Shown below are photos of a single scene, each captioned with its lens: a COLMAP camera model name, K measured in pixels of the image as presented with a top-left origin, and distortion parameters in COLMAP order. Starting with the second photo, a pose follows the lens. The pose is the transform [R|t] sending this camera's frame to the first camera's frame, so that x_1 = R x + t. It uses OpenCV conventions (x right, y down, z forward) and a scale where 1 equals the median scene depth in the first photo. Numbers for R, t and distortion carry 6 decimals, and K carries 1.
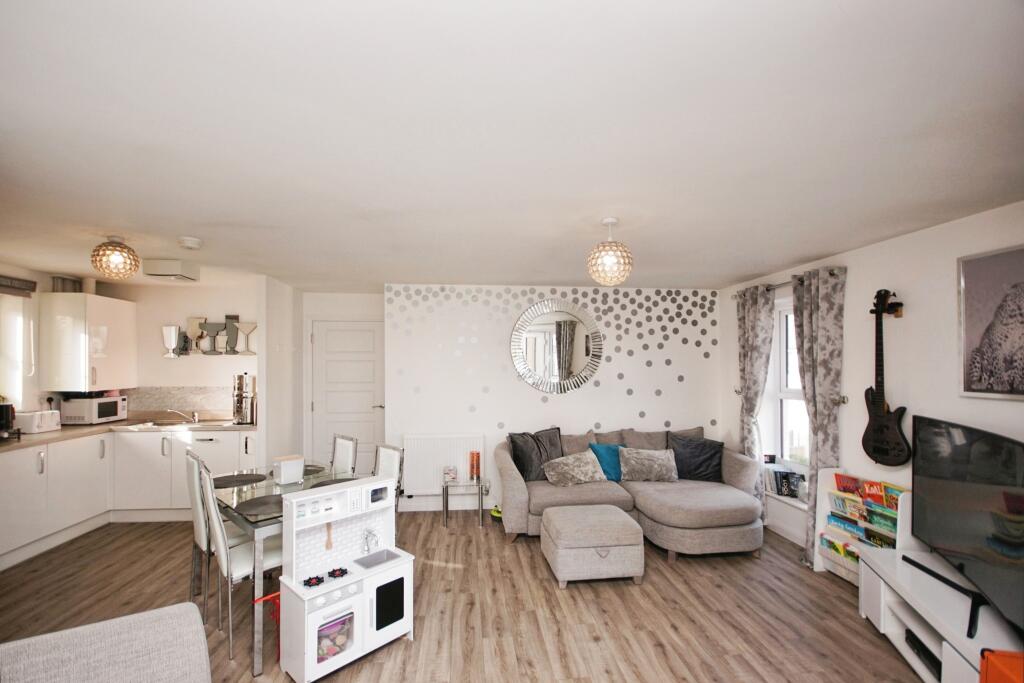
lens RADIAL K [[455.2, 0, 510.7], [0, 455.2, 356.3], [0, 0, 1]] dist [-0.000575, -0.000210]
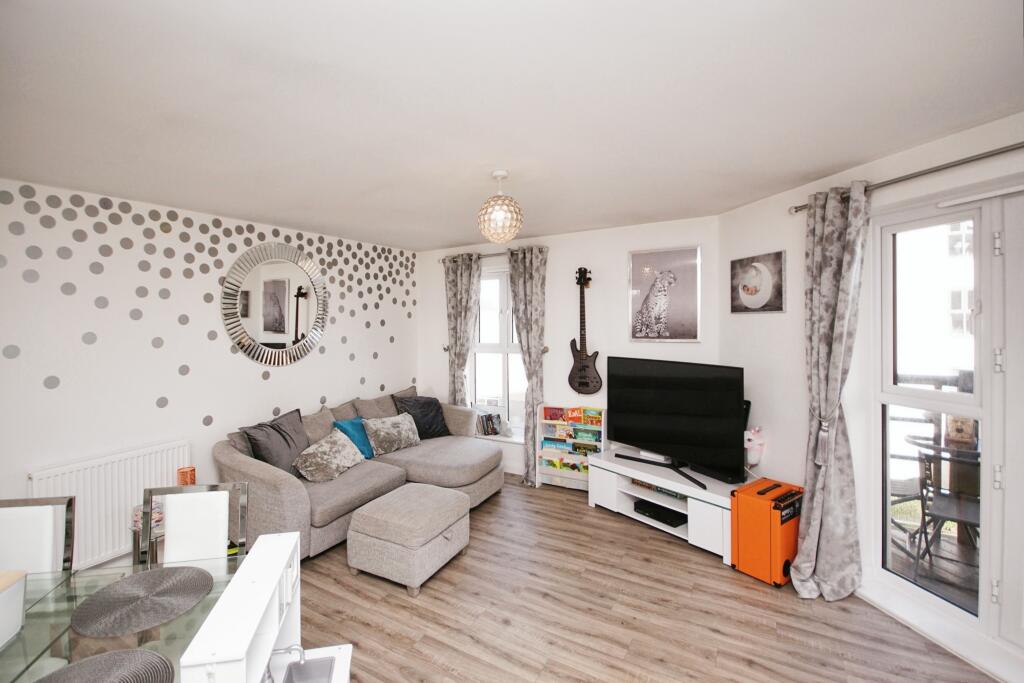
lens RADIAL K [[464.0, 0, 487.4], [0, 464.0, 321.5], [0, 0, 1]] dist [-0.000902, -0.000029]
pose [[0.606782, -0.016601, 0.794695, -0.410795], [0.005513, 0.999846, 0.016677, -0.007012], [-0.794849, -0.005738, 0.606780, 0.326158]]
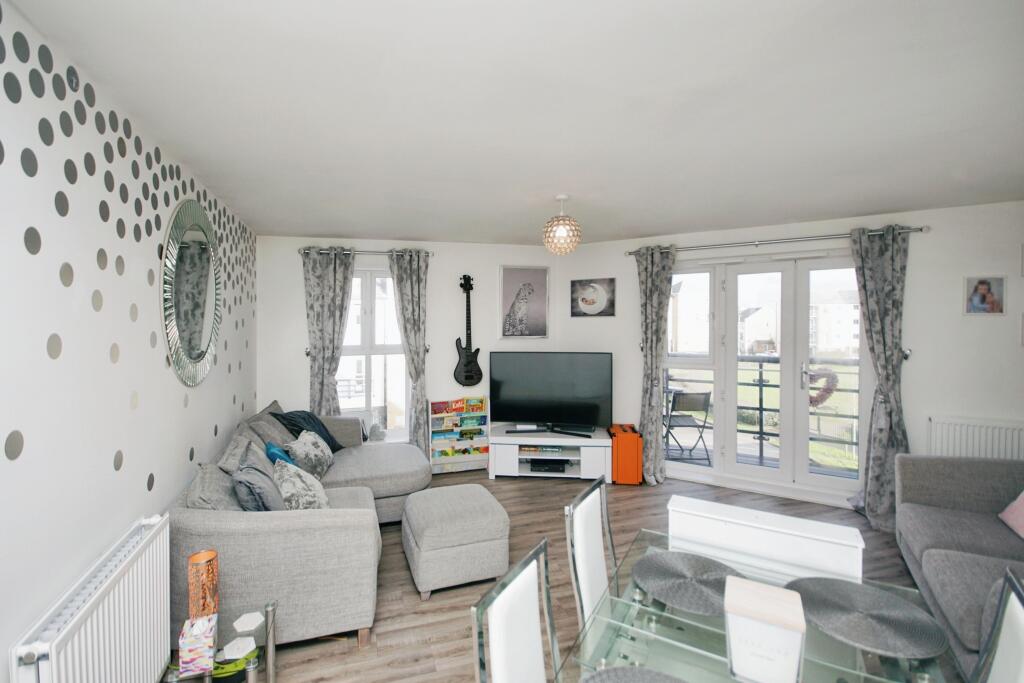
lens RADIAL K [[442.0, 0, 515.5], [0, 442.0, 329.2], [0, 0, 1]] dist [-0.000552, -0.000033]
pose [[-0.197553, -0.023785, 0.980004, -0.612564], [-0.010254, 0.999701, 0.022195, 0.003933], [-0.980239, -0.005664, -0.197738, 0.986275]]
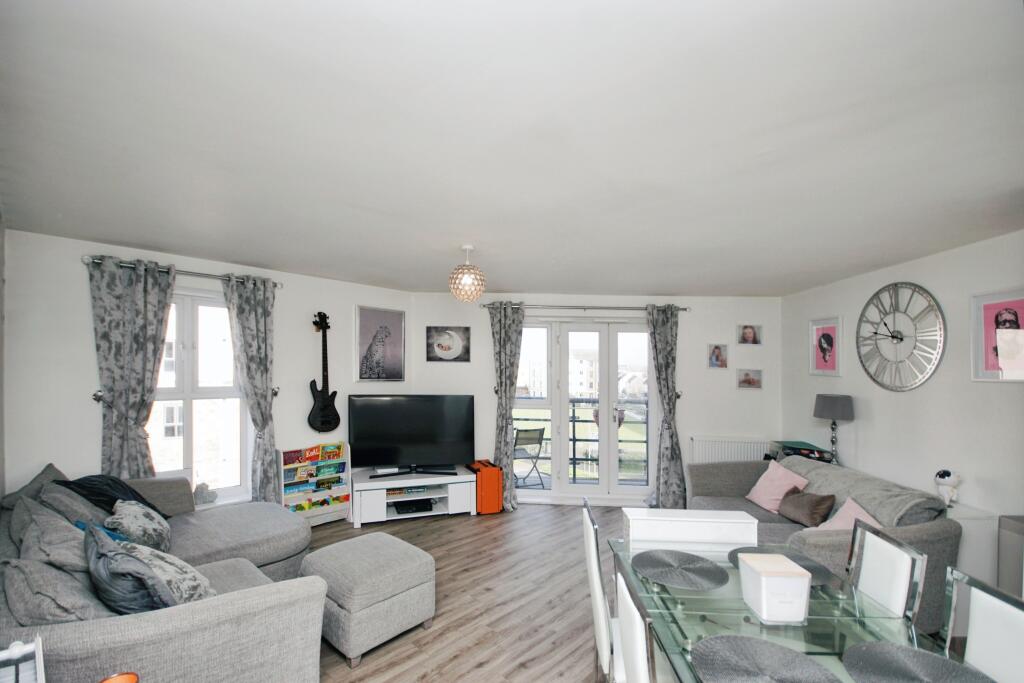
lens RADIAL K [[414.9, 0, 509.8], [0, 414.9, 371.8], [0, 0, 1]] dist [0.000824, 0.000118]
pose [[-0.637957, -0.025221, 0.769659, -0.501574], [-0.037425, 0.999298, 0.001726, 0.016828], [-0.769162, -0.027703, -0.638453, 1.203600]]
